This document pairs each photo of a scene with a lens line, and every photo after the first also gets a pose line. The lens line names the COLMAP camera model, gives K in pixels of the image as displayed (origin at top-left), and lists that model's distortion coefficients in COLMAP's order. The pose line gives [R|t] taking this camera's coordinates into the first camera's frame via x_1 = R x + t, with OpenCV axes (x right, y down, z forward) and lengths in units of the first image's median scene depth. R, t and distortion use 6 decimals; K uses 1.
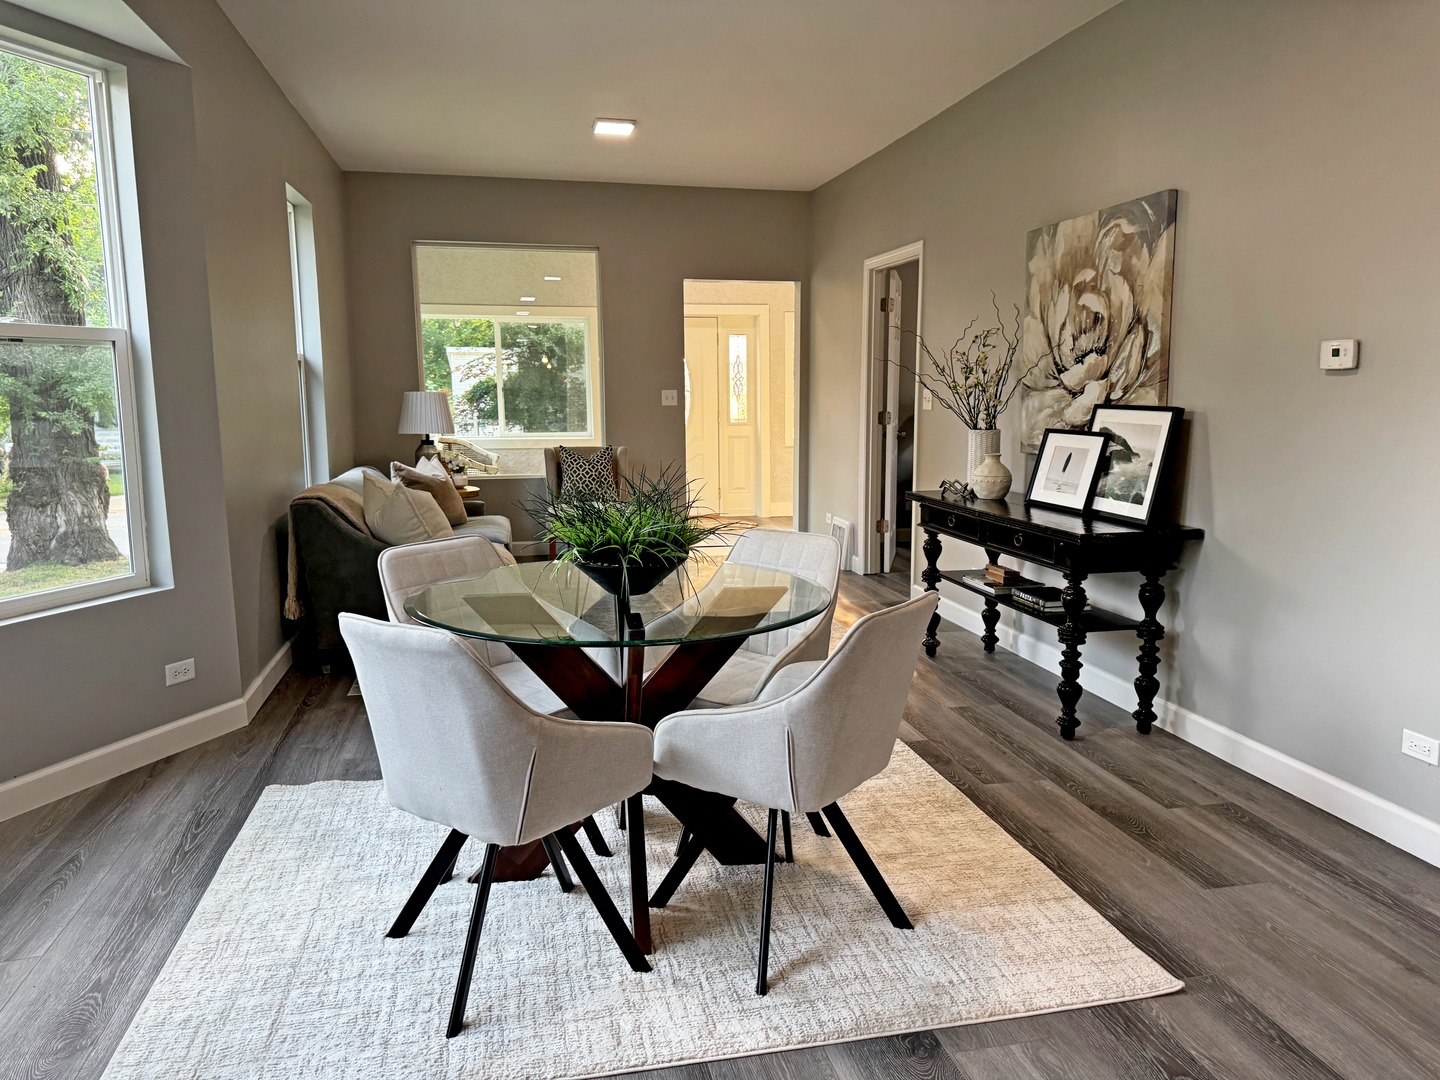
lens RADIAL K [[1017.9, 0, 713.2], [0, 1017.9, 542.2], [0, 0, 1]] dist [0.086285, -0.128174]
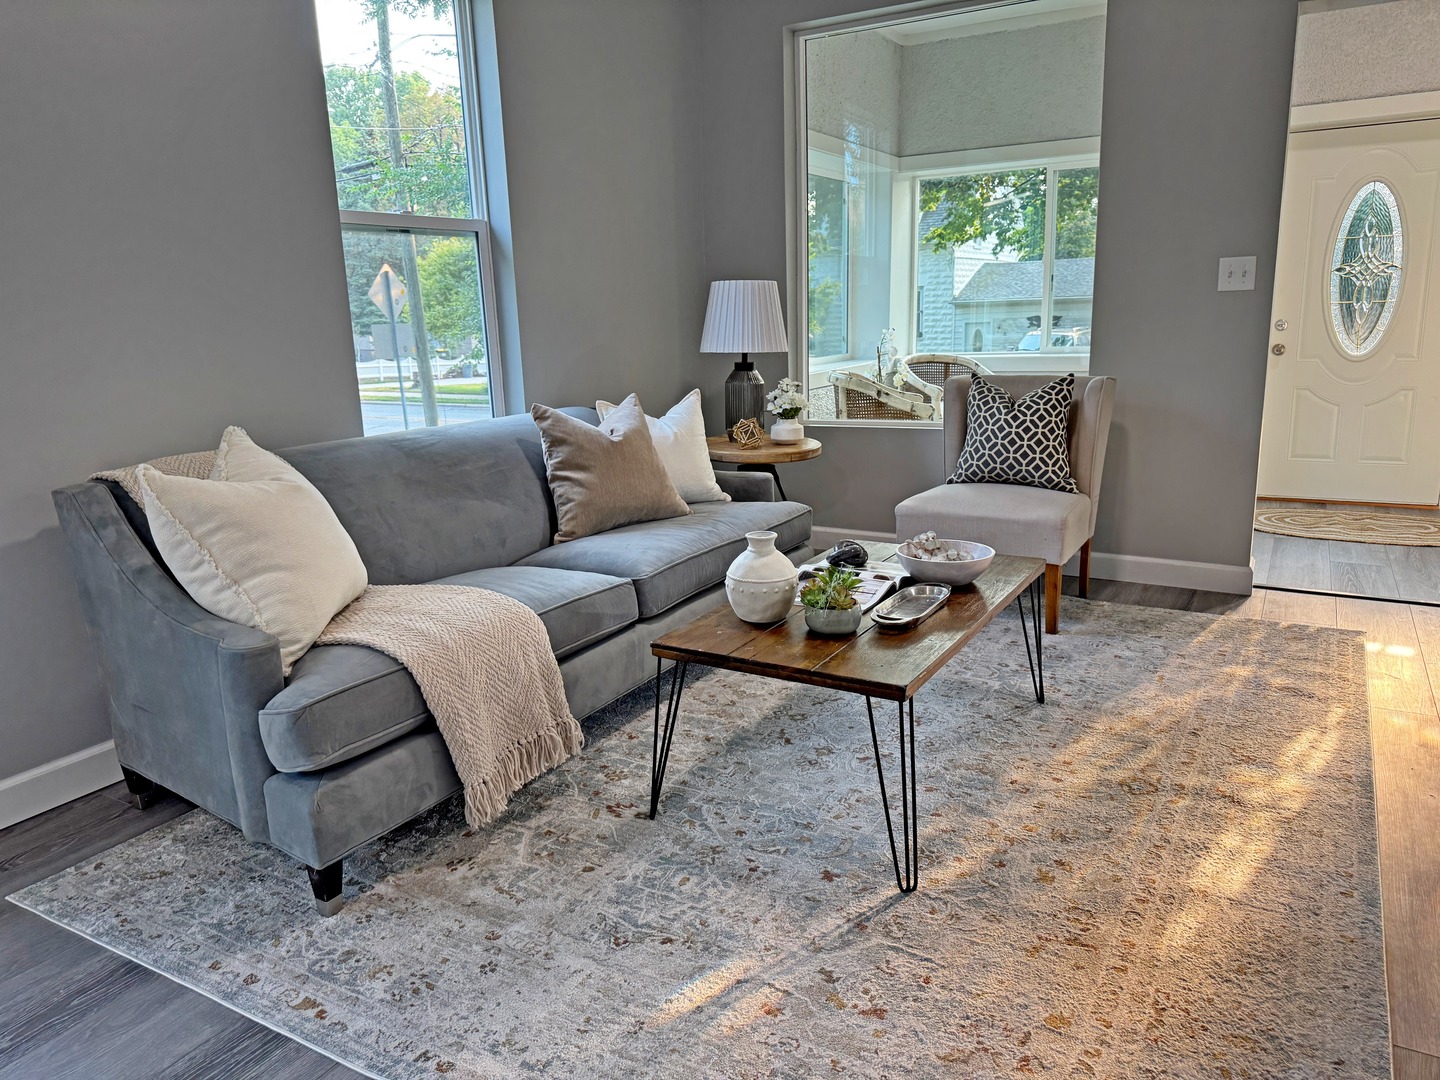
lens RADIAL K [[1013.7, 0, 720.0], [0, 1013.7, 540.0], [0, 0, 1]] dist [0.070808, -0.060538]
pose [[0.742244, 0.132219, -0.656956, 0.212109], [-0.076808, 0.990667, 0.112602, -0.107778], [0.665713, -0.033119, 0.745473, 0.930927]]
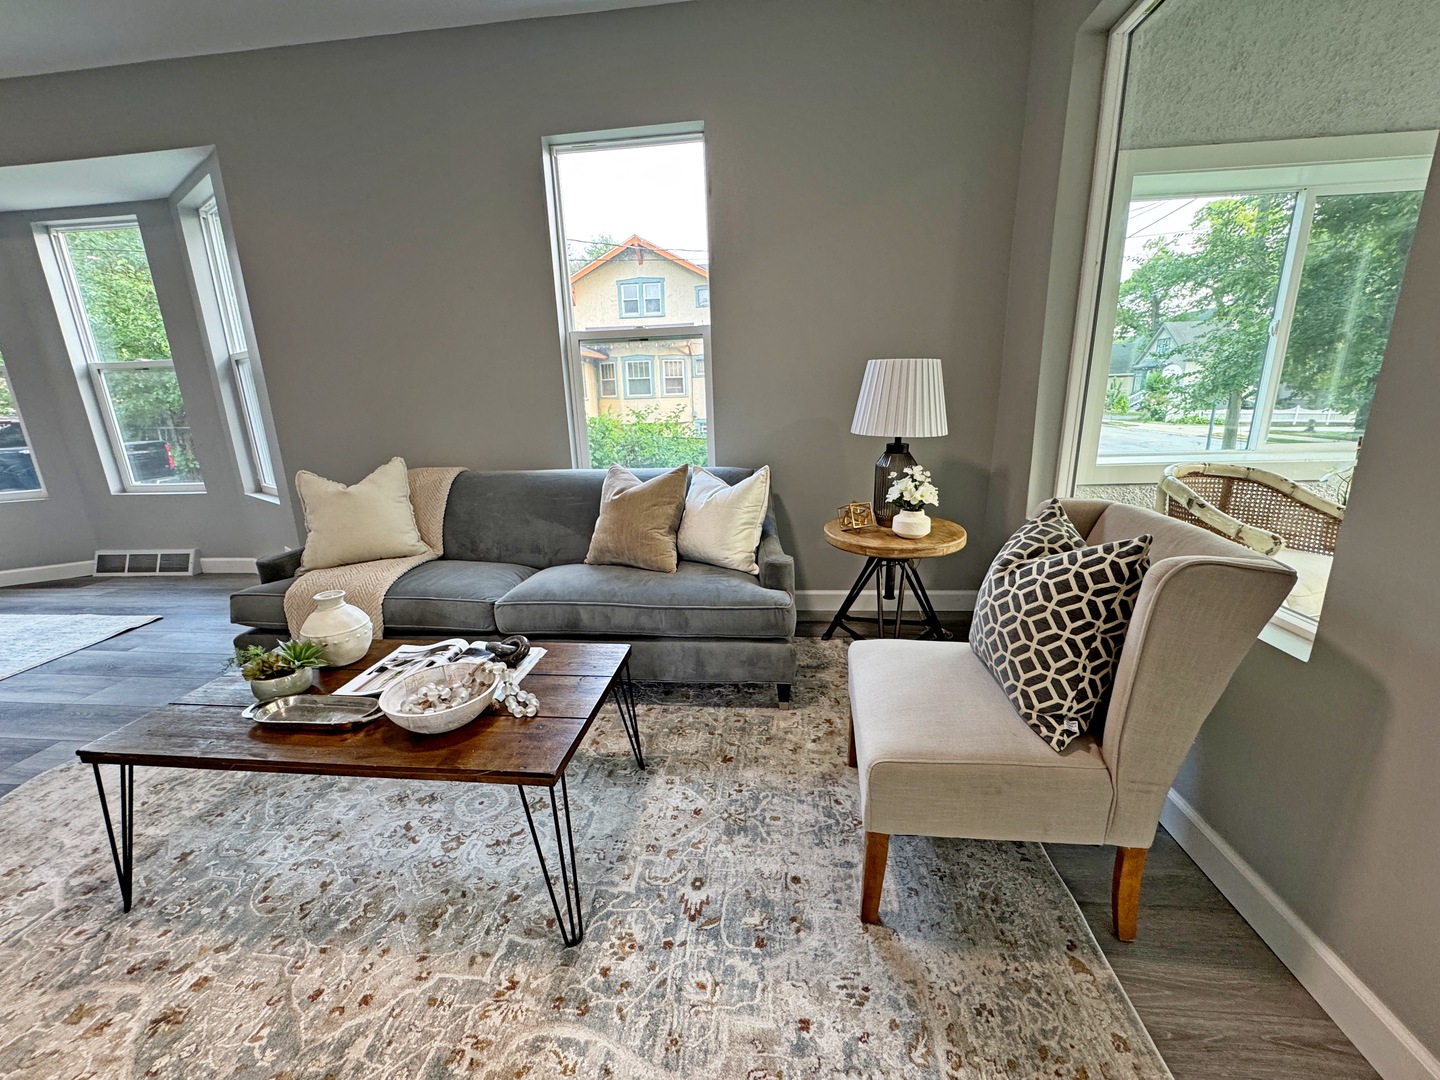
lens RADIAL K [[577.2, 0, 720.0], [0, 577.2, 540.0], [0, 0, 1]] dist [0.001316, 0.000224]
pose [[-0.309850, 0.249658, -0.917423, 0.113566], [-0.114949, 0.947996, 0.296801, -0.233363], [0.943811, 0.197421, -0.265038, 1.741975]]
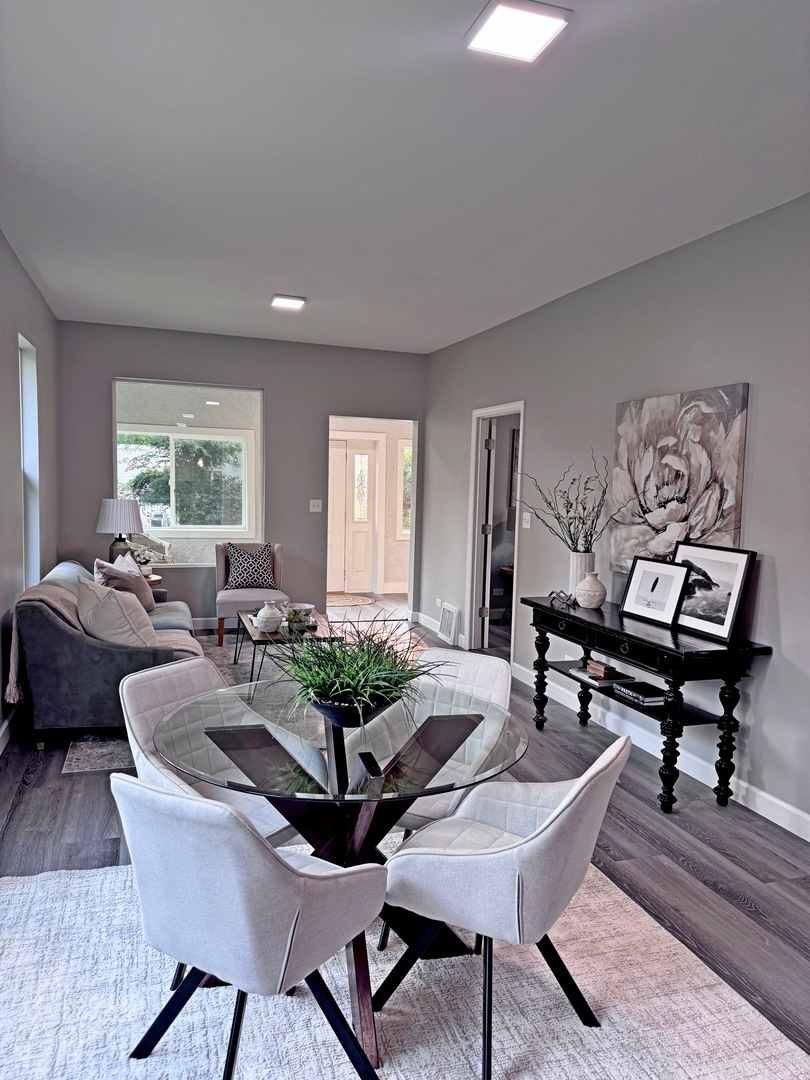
lens RADIAL K [[760.2, 0, 394.4], [0, 760.2, 560.4], [0, 0, 1]] dist [0.070808, -0.060538]
pose [[0.994199, 0.019737, 0.105726, -0.085245], [-0.015151, 0.998916, -0.044006, -0.064799], [-0.106480, 0.042149, 0.993421, 0.087876]]
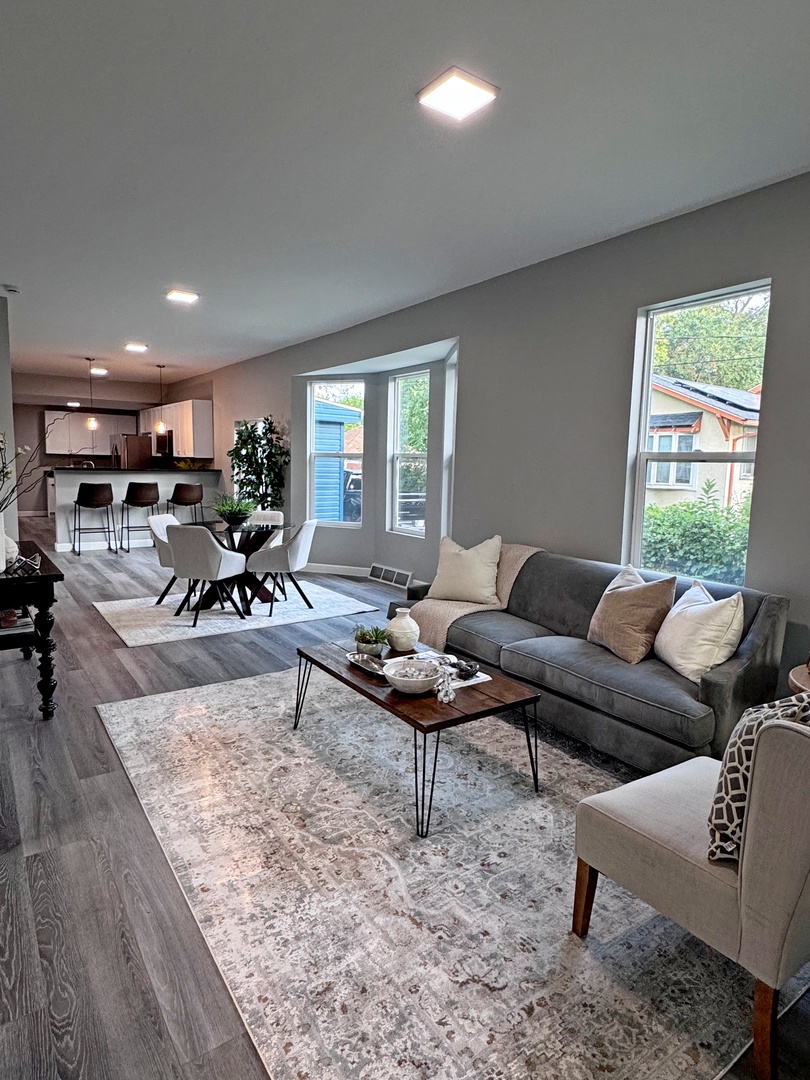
lens RADIAL K [[624.0, 0, 405.0], [0, 624.0, 540.0], [0, 0, 1]] dist [0.020111, -0.000735]
pose [[-0.921267, 0.029775, -0.387790, 0.135435], [-0.080459, 0.960907, 0.264925, -0.336940], [0.380519, 0.275267, -0.882855, 2.050611]]
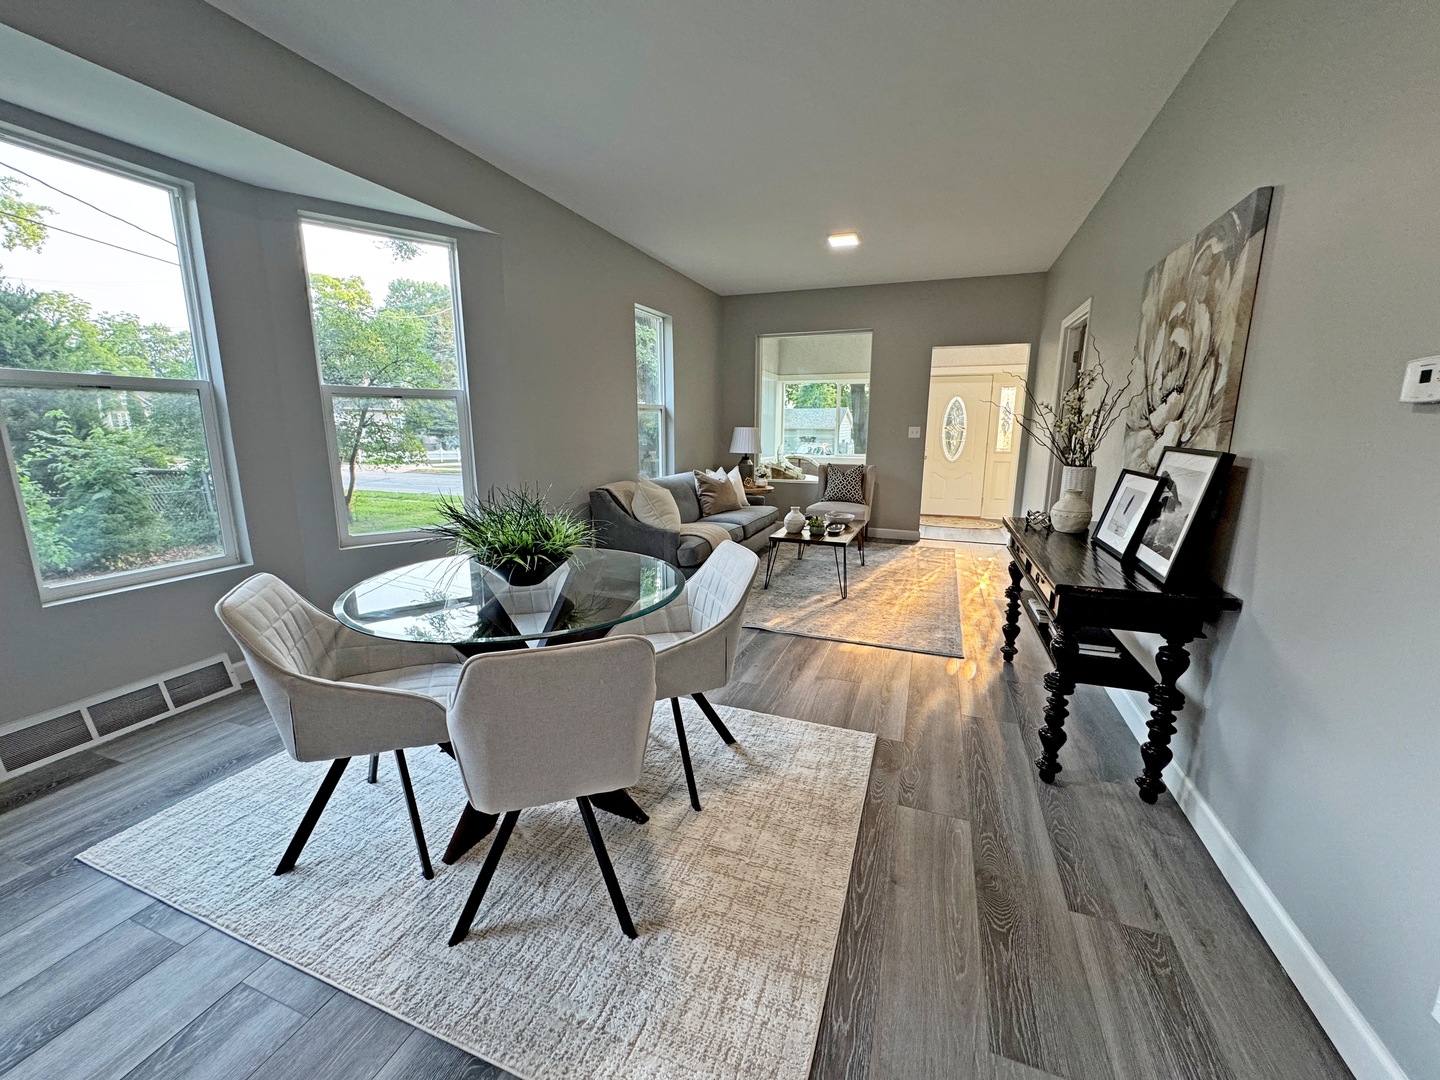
lens RADIAL K [[570.9, 0, 717.5], [0, 570.9, 544.3], [0, 0, 1]] dist [0.000707, 0.000209]
pose [[0.837451, 0.117979, -0.533626, 0.330441], [-0.088597, 0.992813, 0.080460, -0.052290], [0.539283, -0.020104, 0.841884, 0.346406]]
